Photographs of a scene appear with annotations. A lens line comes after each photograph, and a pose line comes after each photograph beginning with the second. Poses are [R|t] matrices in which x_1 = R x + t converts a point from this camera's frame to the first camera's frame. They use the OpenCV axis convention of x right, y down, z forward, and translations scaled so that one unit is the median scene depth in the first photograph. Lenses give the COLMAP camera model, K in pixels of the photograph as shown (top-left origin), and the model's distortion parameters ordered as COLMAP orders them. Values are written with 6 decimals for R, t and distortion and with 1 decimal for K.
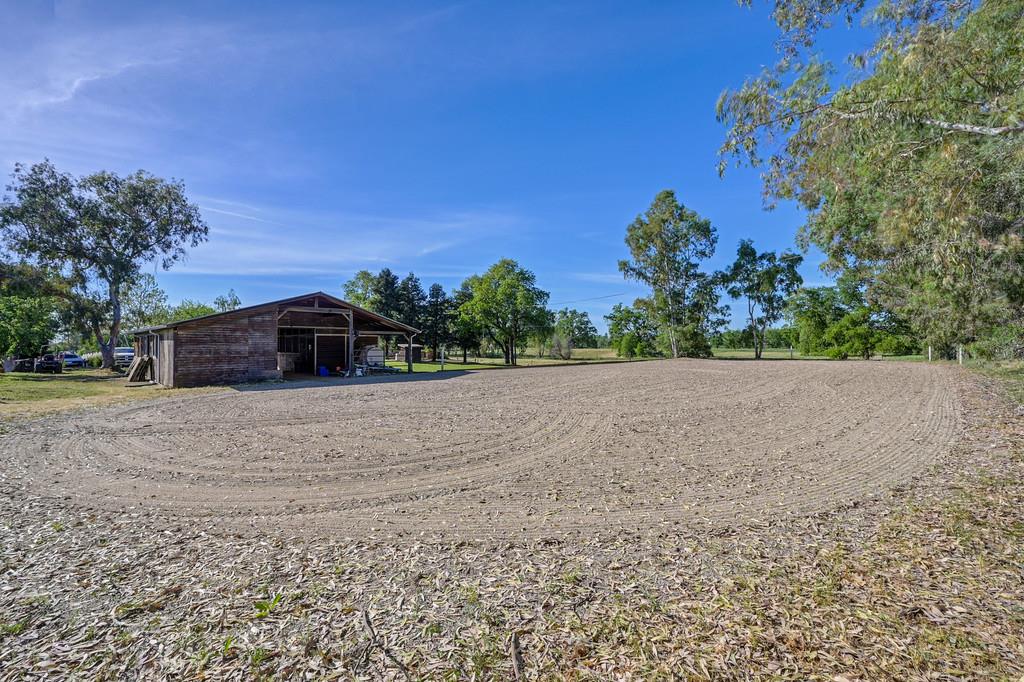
lens RADIAL K [[419.2, 0, 510.9], [0, 419.2, 343.0], [0, 0, 1]] dist [-0.000536, 0.000024]
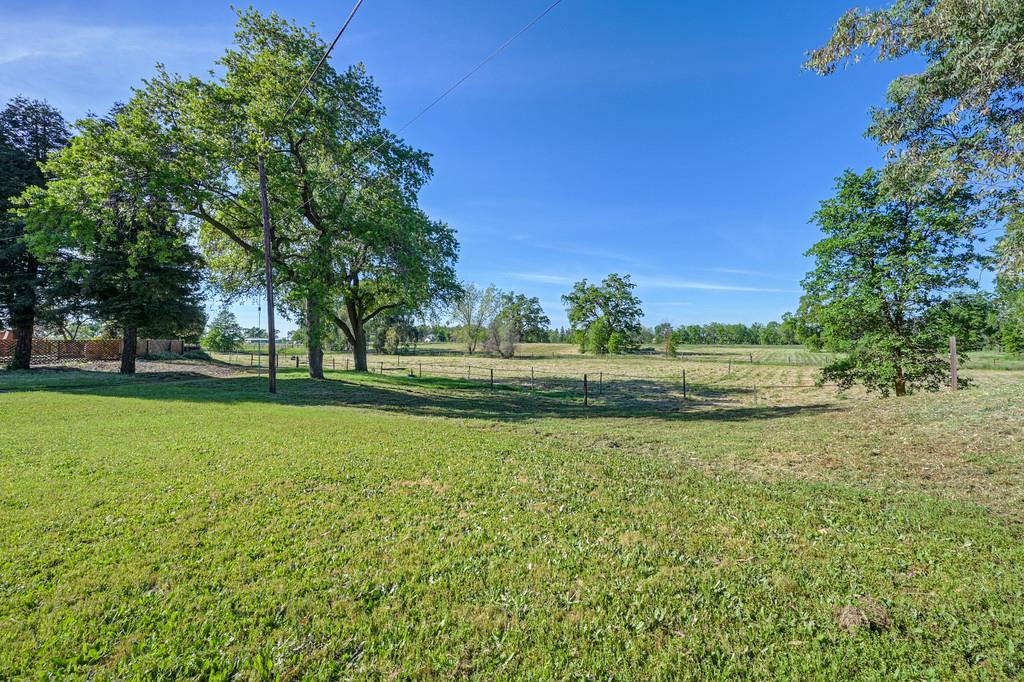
lens RADIAL K [[419.2, 0, 512.3], [0, 419.2, 341.9], [0, 0, 1]] dist [-0.000536, 0.000024]
pose [[0.992564, 0.006476, 0.121554, 0.045427], [-0.007248, 0.999956, 0.005908, 0.007649], [-0.121510, -0.006745, 0.992567, 0.259580]]
